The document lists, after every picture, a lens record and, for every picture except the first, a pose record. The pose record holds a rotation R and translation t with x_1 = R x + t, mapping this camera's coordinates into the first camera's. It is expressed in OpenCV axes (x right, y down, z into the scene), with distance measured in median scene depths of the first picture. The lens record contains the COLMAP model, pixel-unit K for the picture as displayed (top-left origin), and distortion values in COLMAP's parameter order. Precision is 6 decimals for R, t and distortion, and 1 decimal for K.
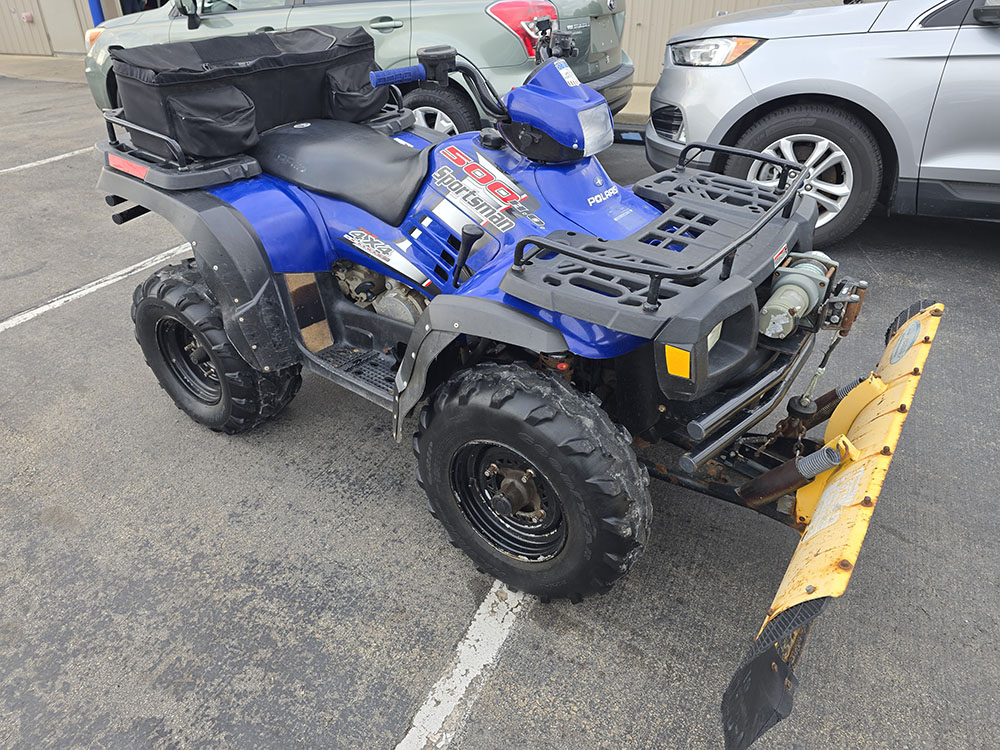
lens RADIAL K [[676.3, 0, 503.9], [0, 676.3, 368.8], [0, 0, 1]] dist [0.027800, -0.026087]
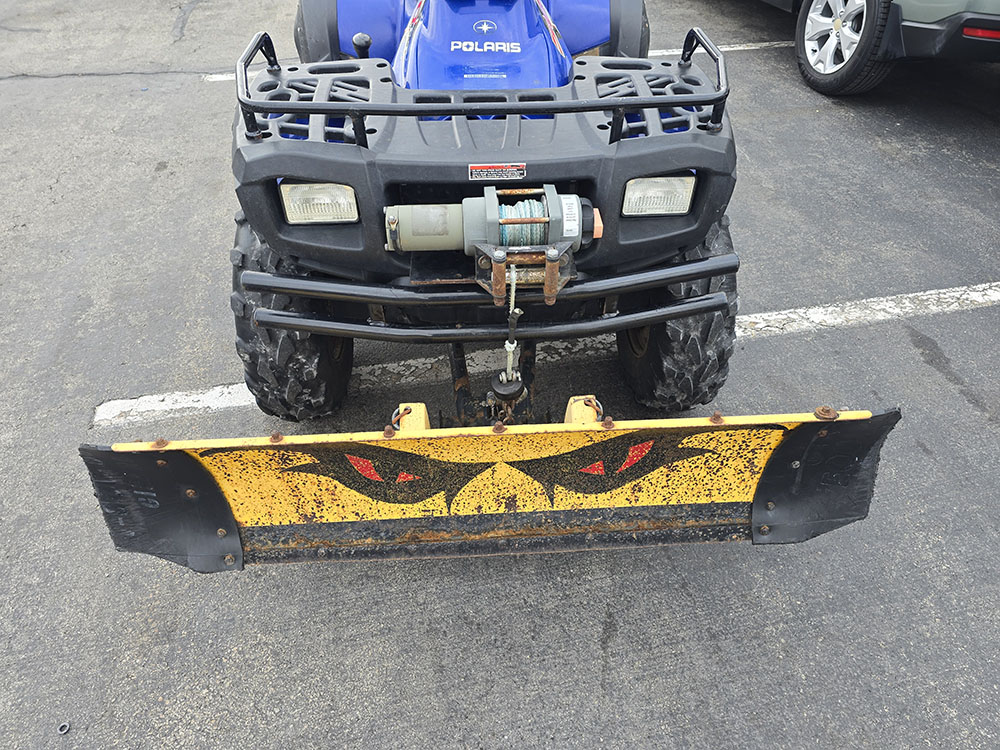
lens RADIAL K [[676.3, 0, 497.7], [0, 676.3, 371.8], [0, 0, 1]] dist [0.027800, -0.026087]
pose [[0.623037, 0.537079, -0.568656, 0.840541], [-0.430776, 0.842419, 0.323669, -0.194438], [0.652883, 0.043306, 0.756220, 0.392805]]
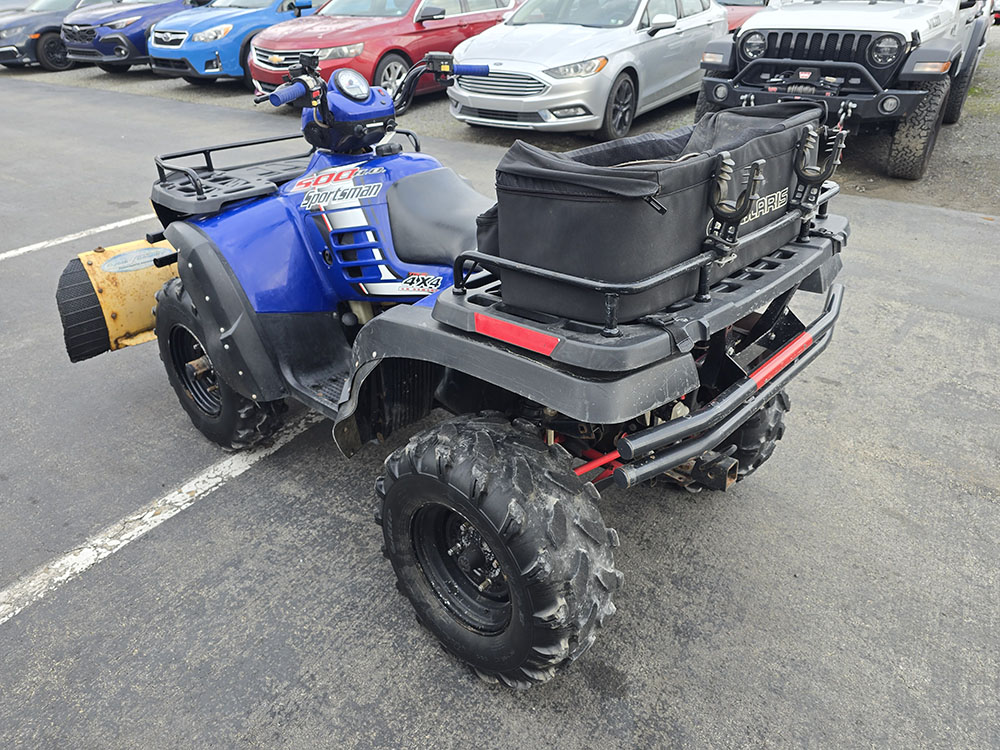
lens RADIAL K [[676.3, 0, 514.5], [0, 676.3, 388.2], [0, 0, 1]] dist [0.027800, -0.026087]
pose [[-0.994192, -0.045321, 0.097615, -0.365641], [0.066323, 0.456319, 0.887341, -1.200759], [-0.084759, 0.888662, -0.450662, 1.937675]]
